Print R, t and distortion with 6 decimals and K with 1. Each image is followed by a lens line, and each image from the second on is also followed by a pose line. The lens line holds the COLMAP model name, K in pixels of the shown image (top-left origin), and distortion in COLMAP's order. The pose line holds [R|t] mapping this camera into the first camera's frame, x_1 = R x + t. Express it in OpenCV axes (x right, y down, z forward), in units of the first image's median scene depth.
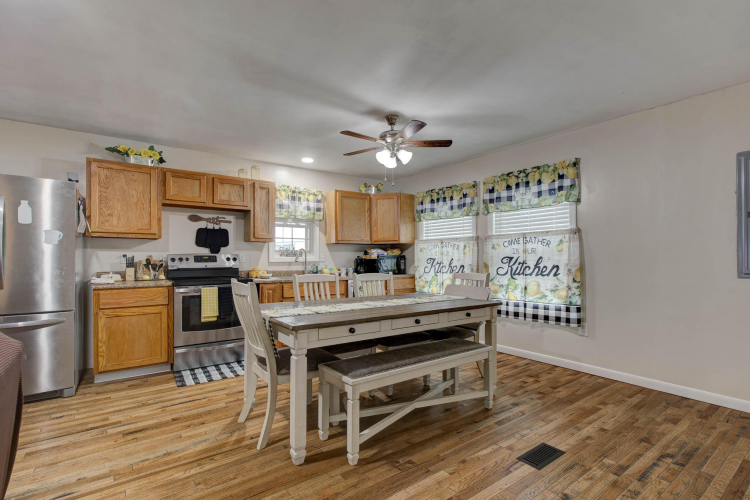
lens RADIAL K [[353.8, 0, 372.7], [0, 353.8, 253.2], [0, 0, 1]] dist [0.012081, -0.001058]
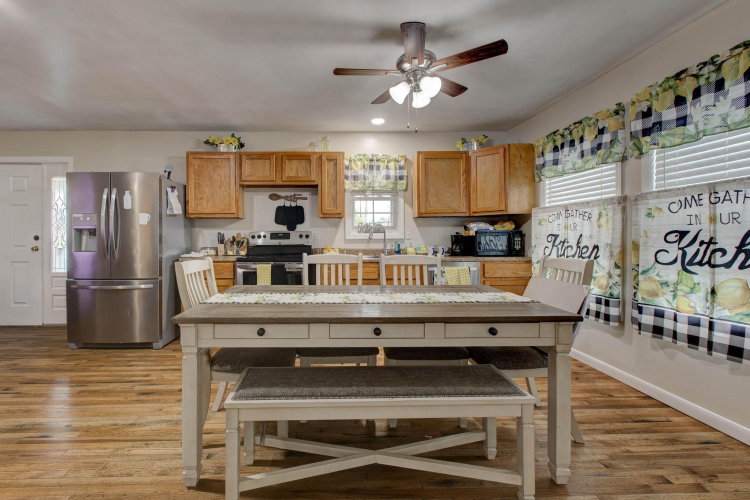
lens RADIAL K [[353.8, 0, 347.2], [0, 353.8, 238.2], [0, 0, 1]] dist [0.012081, -0.001058]
pose [[0.825809, 0.001070, -0.563948, 0.277693], [0.012044, 0.999737, 0.019533, 0.005051], [0.563821, -0.022923, 0.825579, 0.272529]]
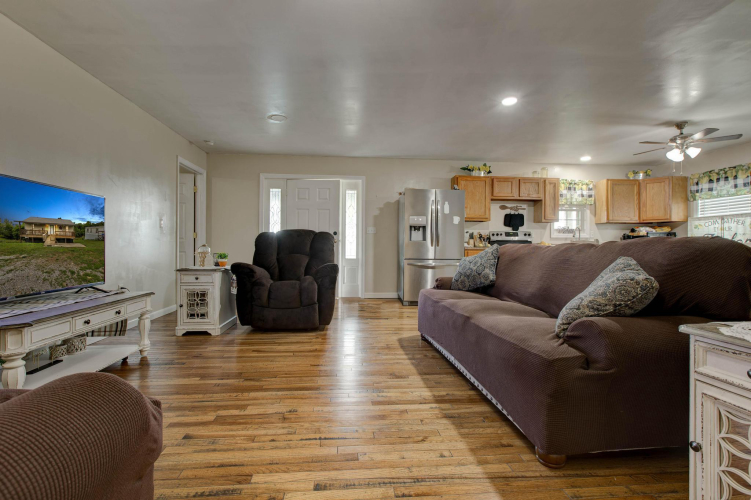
lens RADIAL K [[354.3, 0, 388.6], [0, 354.3, 246.3], [0, 0, 1]] dist [0.012081, -0.001058]
pose [[0.870832, 0.005544, -0.491549, -0.194618], [0.002840, 0.999863, 0.016309, 0.041895], [0.491572, -0.015599, 0.870697, -0.577368]]
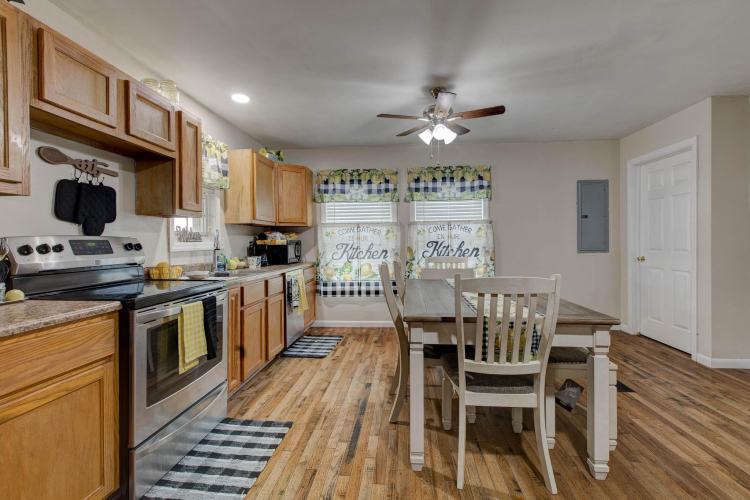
lens RADIAL K [[353.8, 0, 370.3], [0, 353.8, 240.2], [0, 0, 1]] dist [0.012081, -0.001058]
pose [[0.647219, 0.000816, 0.762304, -0.615043], [-0.001959, 0.999998, 0.000592, 0.006342], [-0.762302, -0.001876, 0.647219, 0.430639]]
